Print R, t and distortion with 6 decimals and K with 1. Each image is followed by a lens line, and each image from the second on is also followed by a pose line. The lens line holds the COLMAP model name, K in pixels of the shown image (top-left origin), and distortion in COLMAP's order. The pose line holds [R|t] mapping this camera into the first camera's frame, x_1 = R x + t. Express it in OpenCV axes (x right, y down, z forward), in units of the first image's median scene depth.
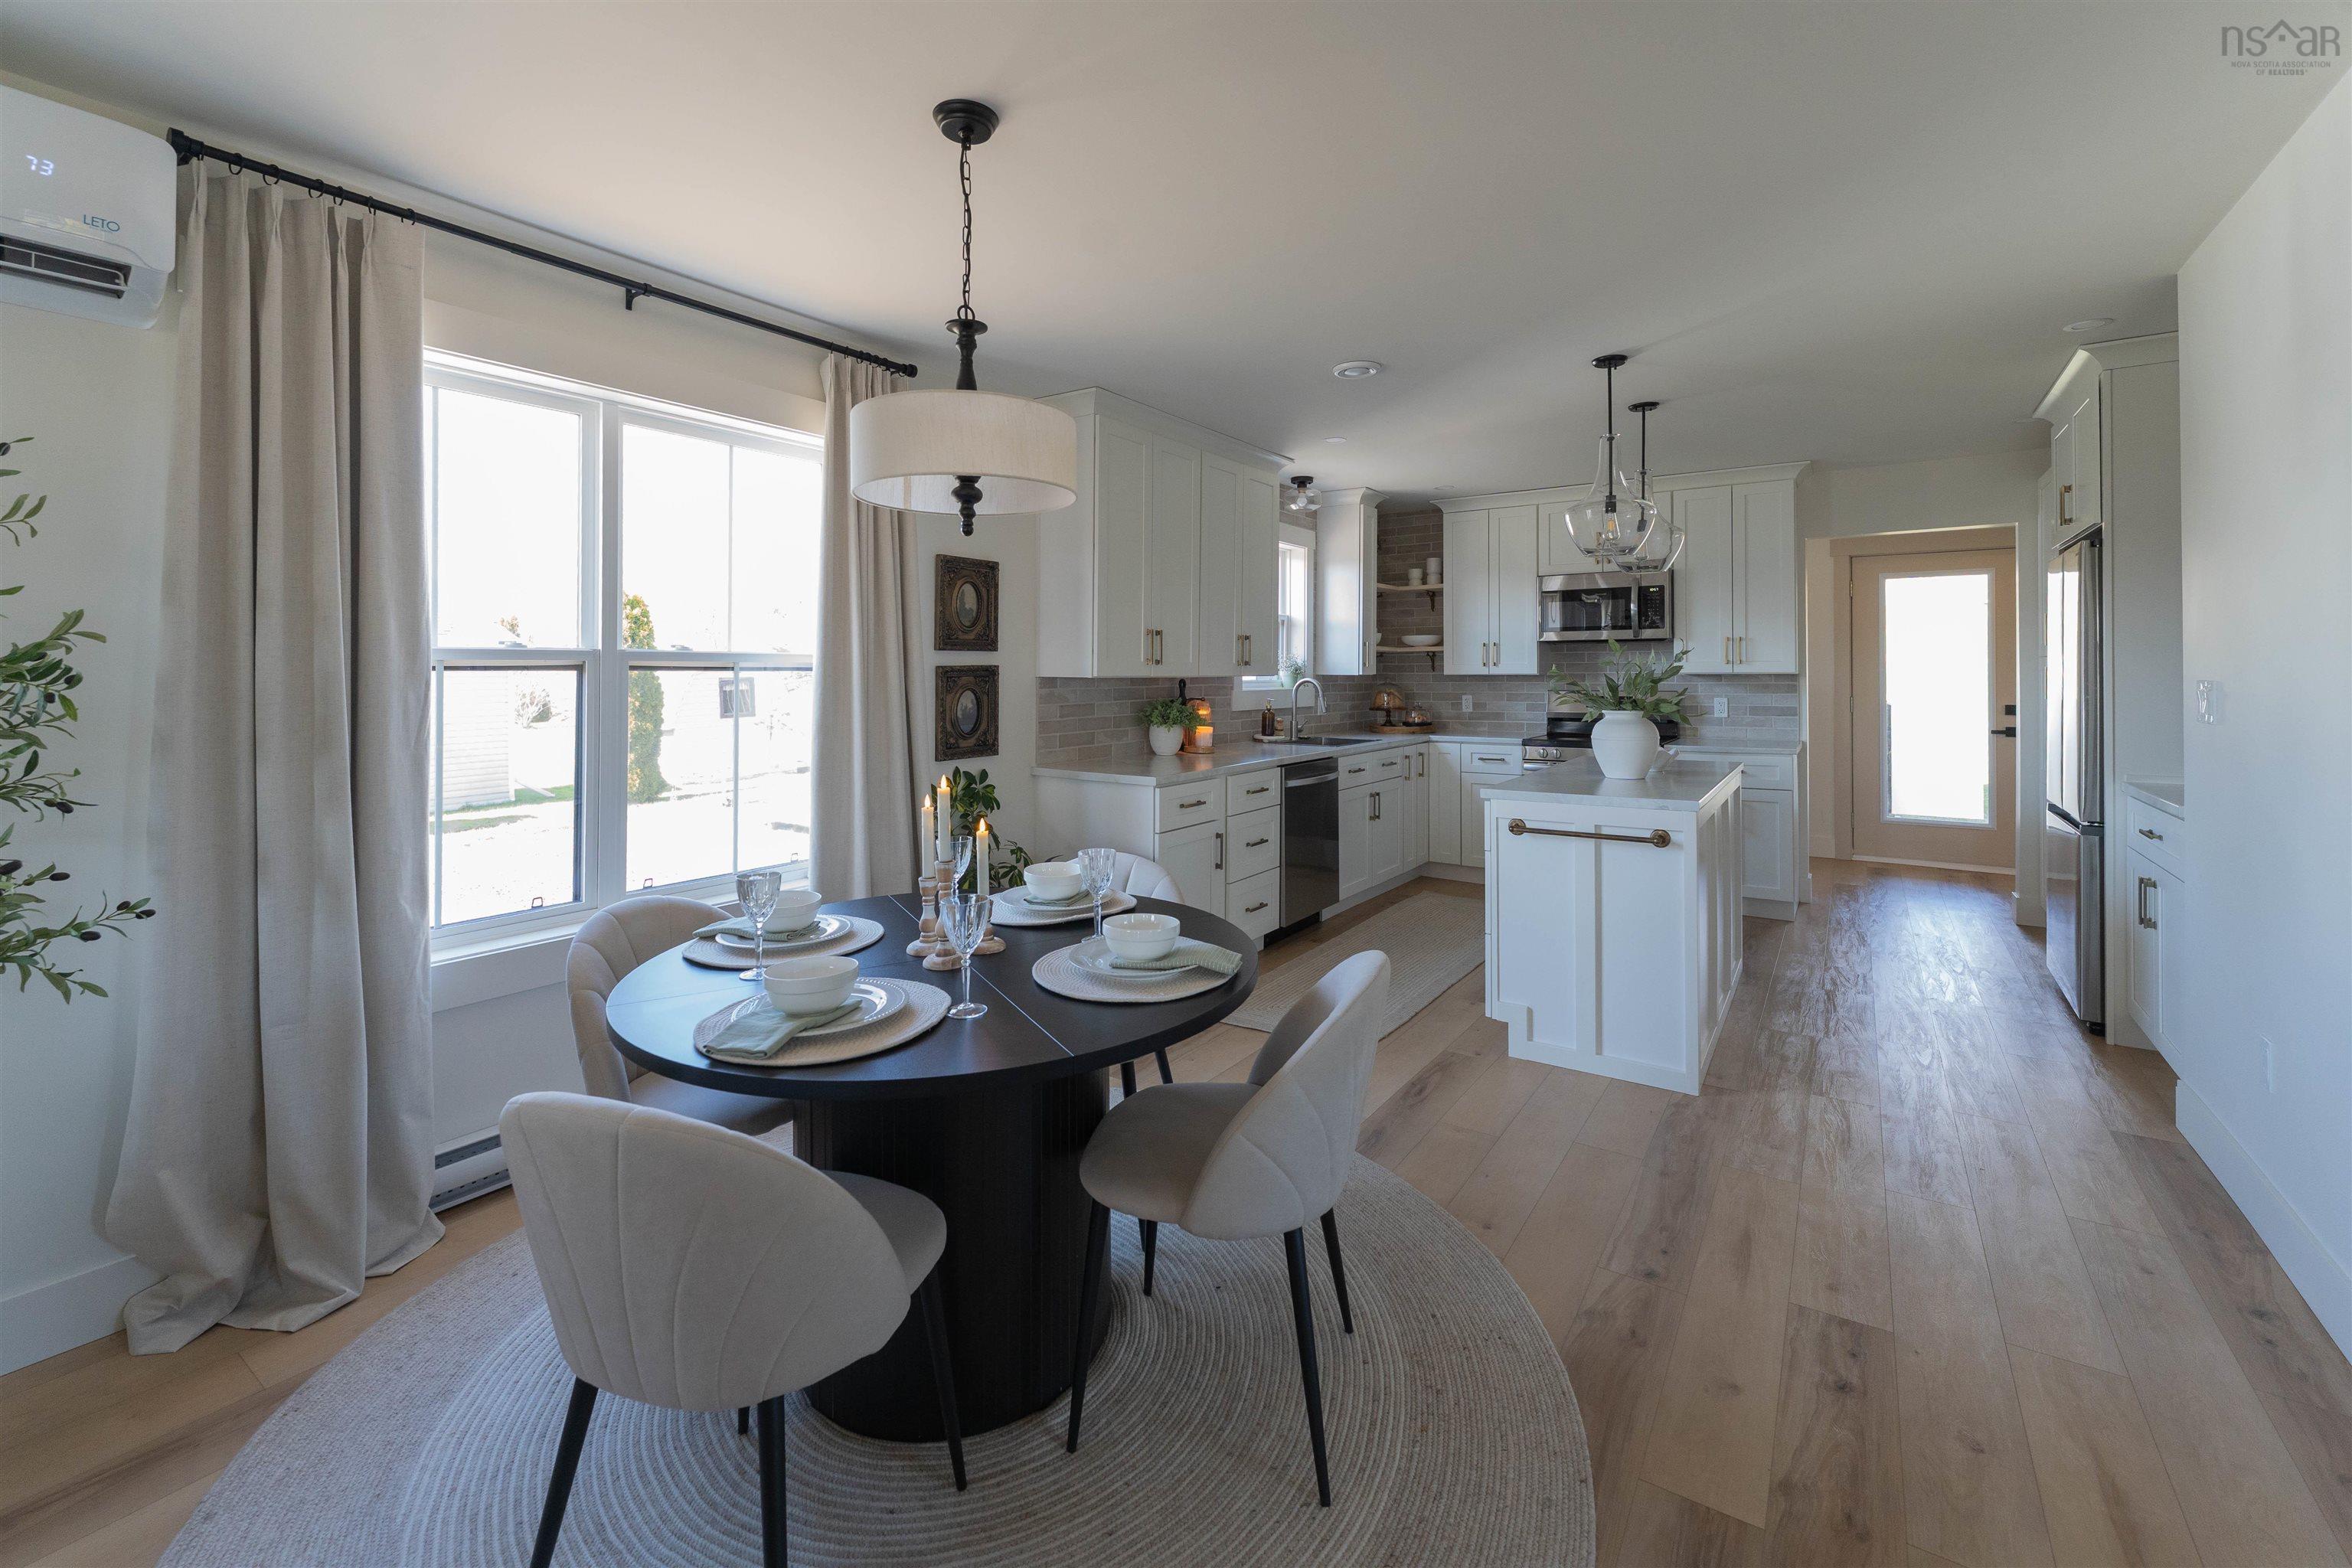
lens RADIAL K [[989.2, 0, 1175.9], [0, 989.2, 661.8], [0, 0, 1]] dist [-0.000232, -0.000404]
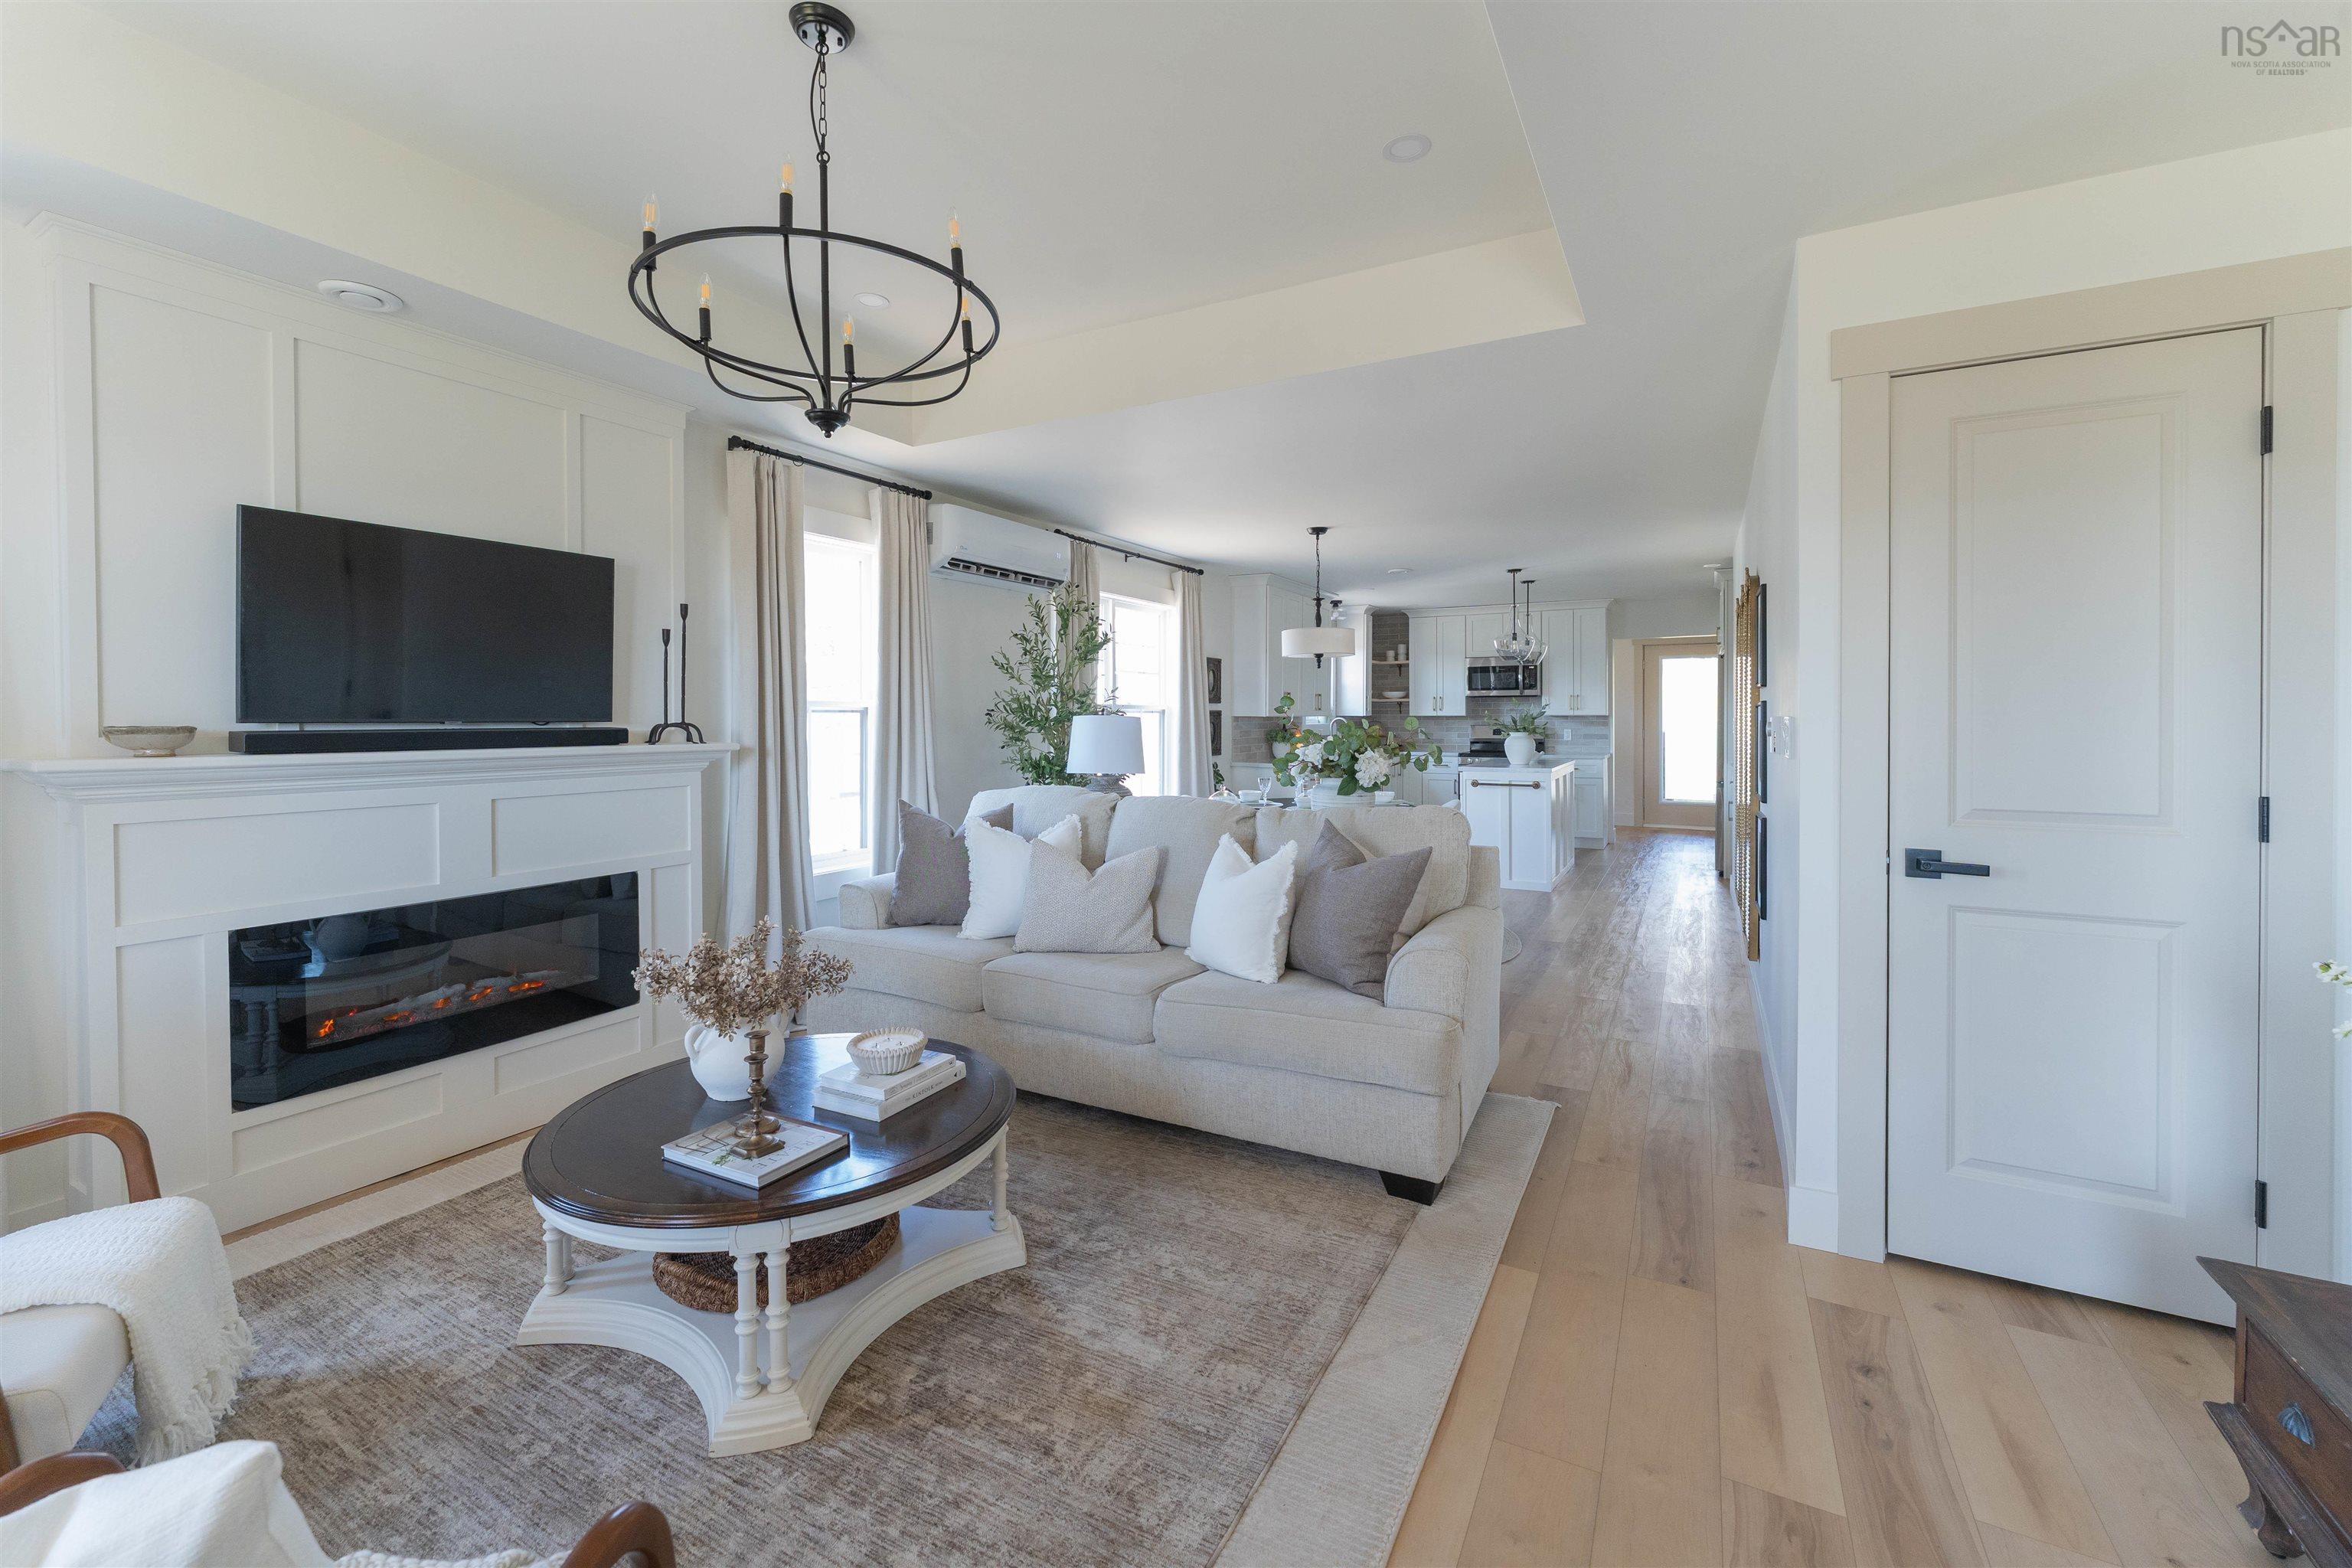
lens RADIAL K [[970.7, 0, 1167.2], [0, 970.7, 717.8], [0, 0, 1]] dist [-0.000951, -0.000331]
pose [[0.995167, 0.001188, 0.098193, -0.362587], [-0.002613, 0.999893, 0.014384, -0.007249], [-0.098165, -0.014571, 0.995063, -0.718005]]
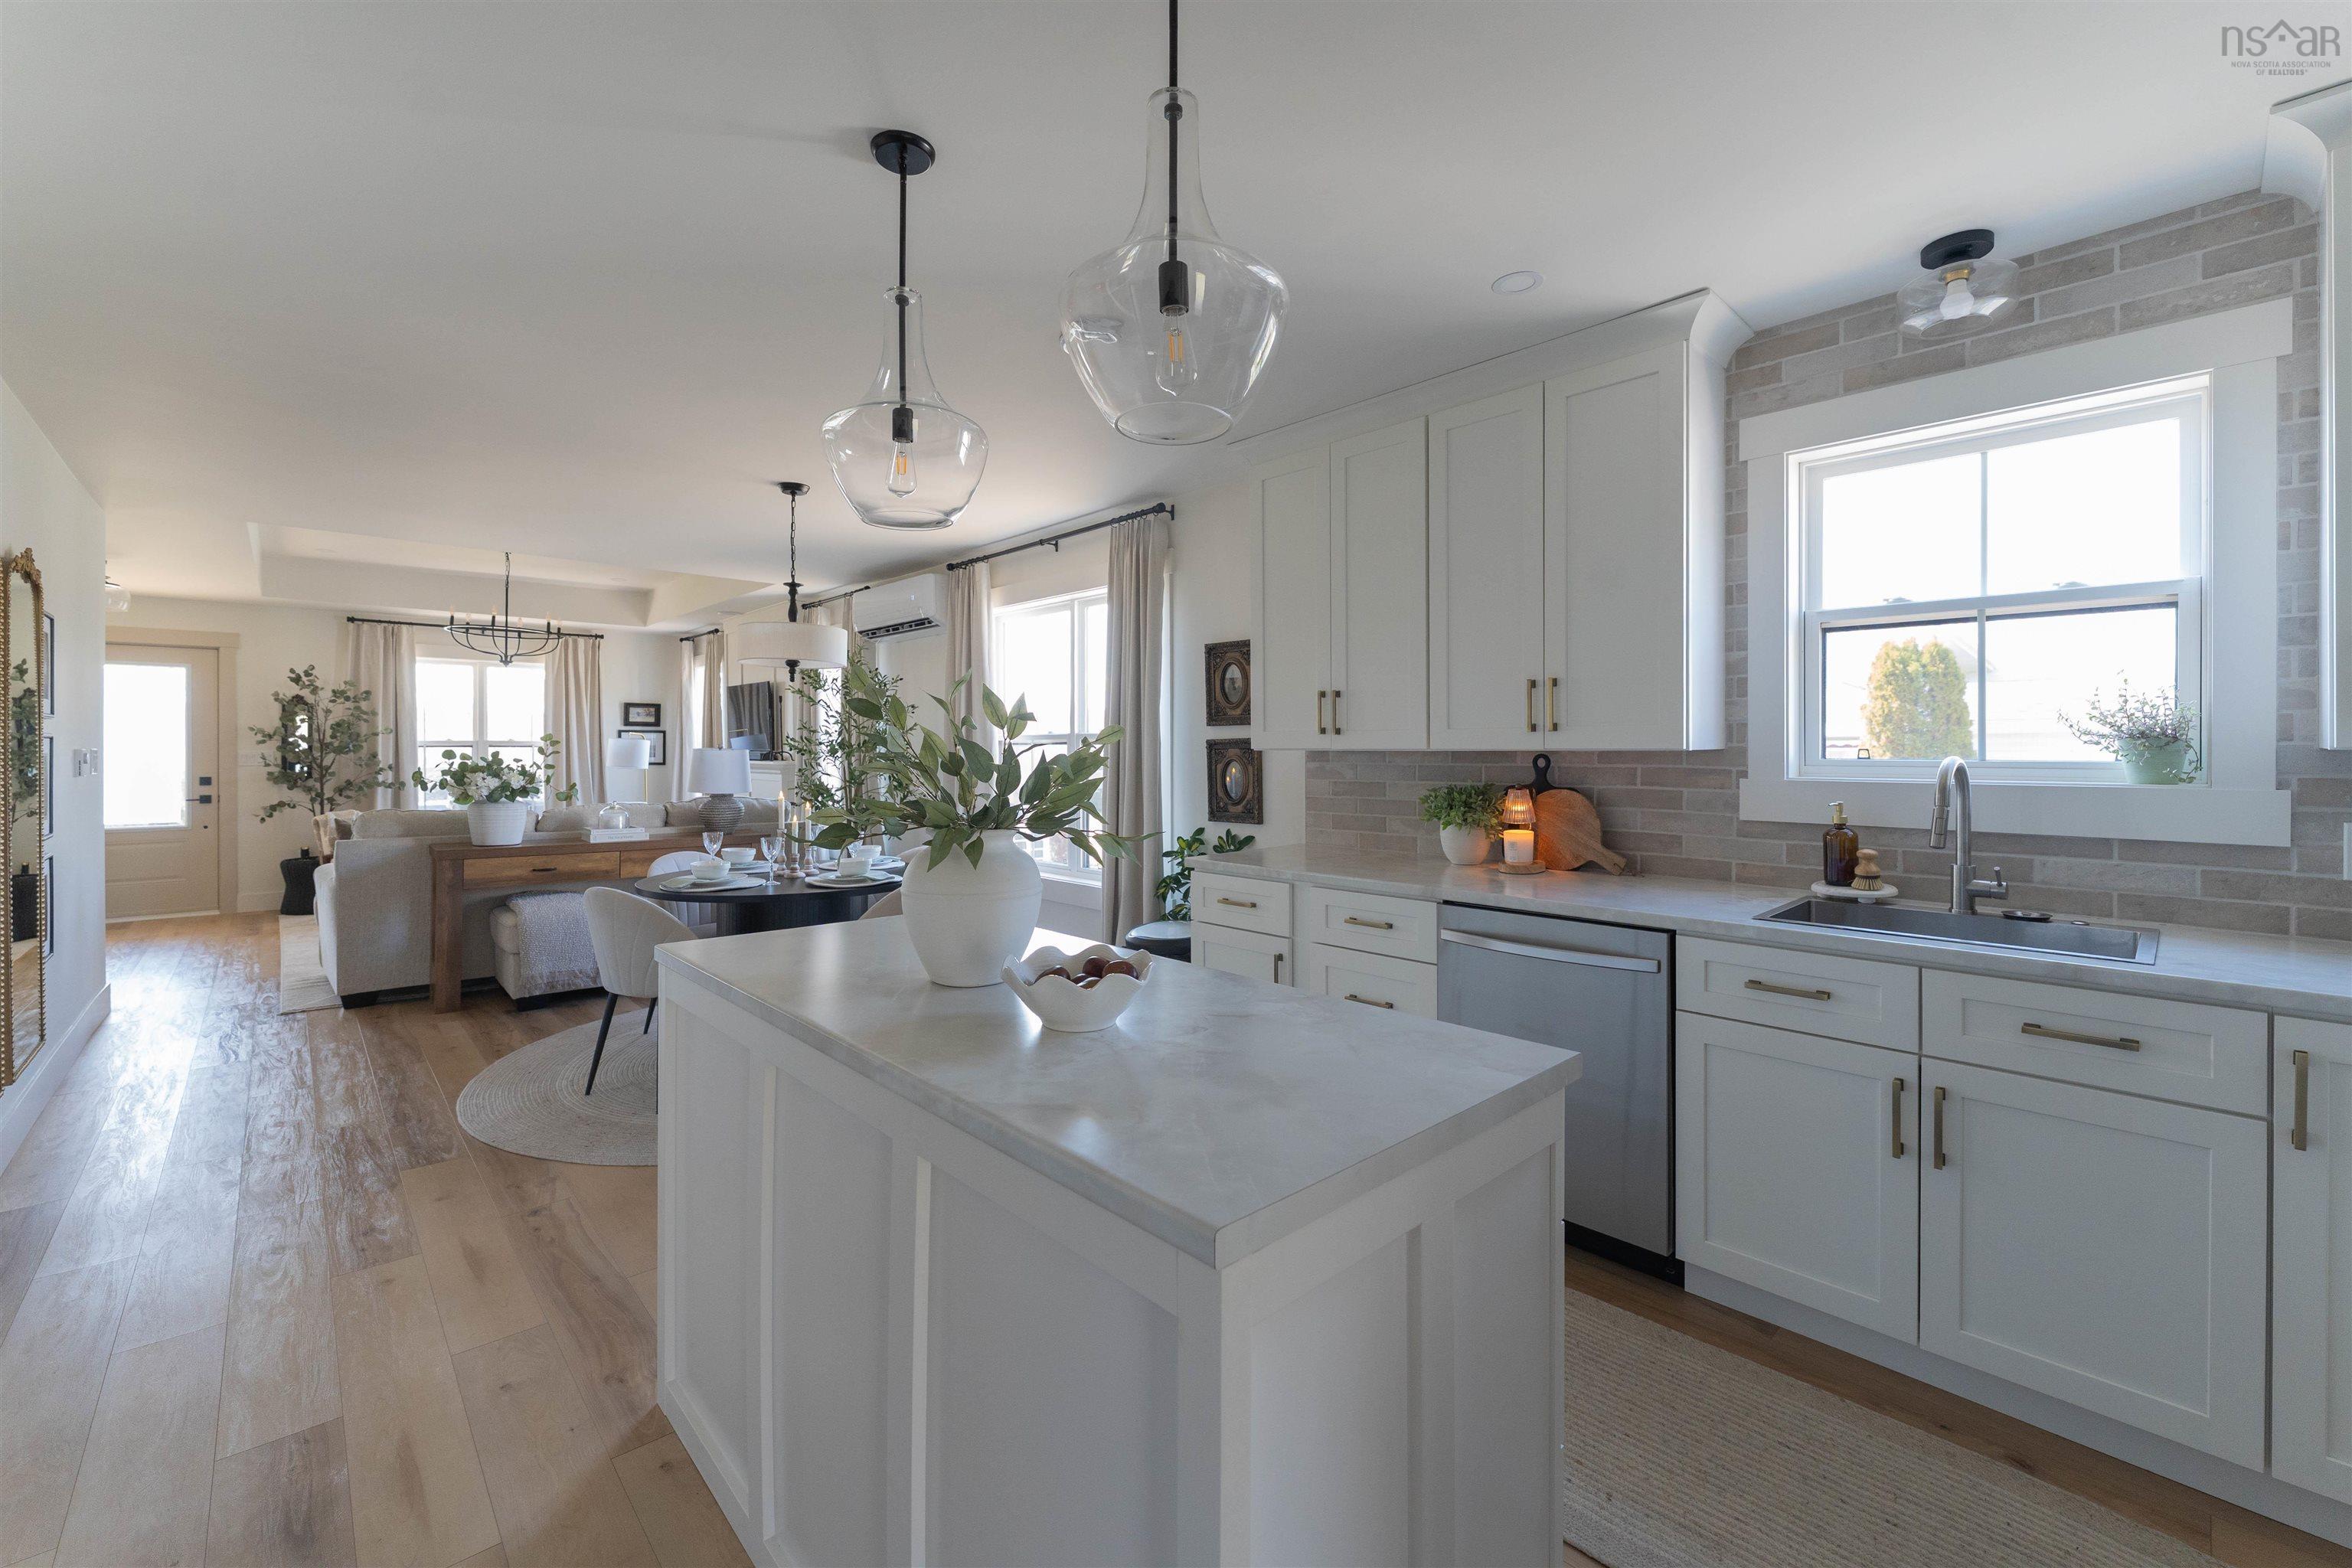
lens RADIAL K [[949.7, 0, 1171.9], [0, 949.7, 752.3], [0, 0, 1]] dist [-0.000719, -0.000131]
pose [[-0.214720, 0.006296, -0.976655, 0.607373], [0.012559, 0.999914, 0.003685, 0.010035], [0.976595, -0.011475, -0.214781, 0.840018]]
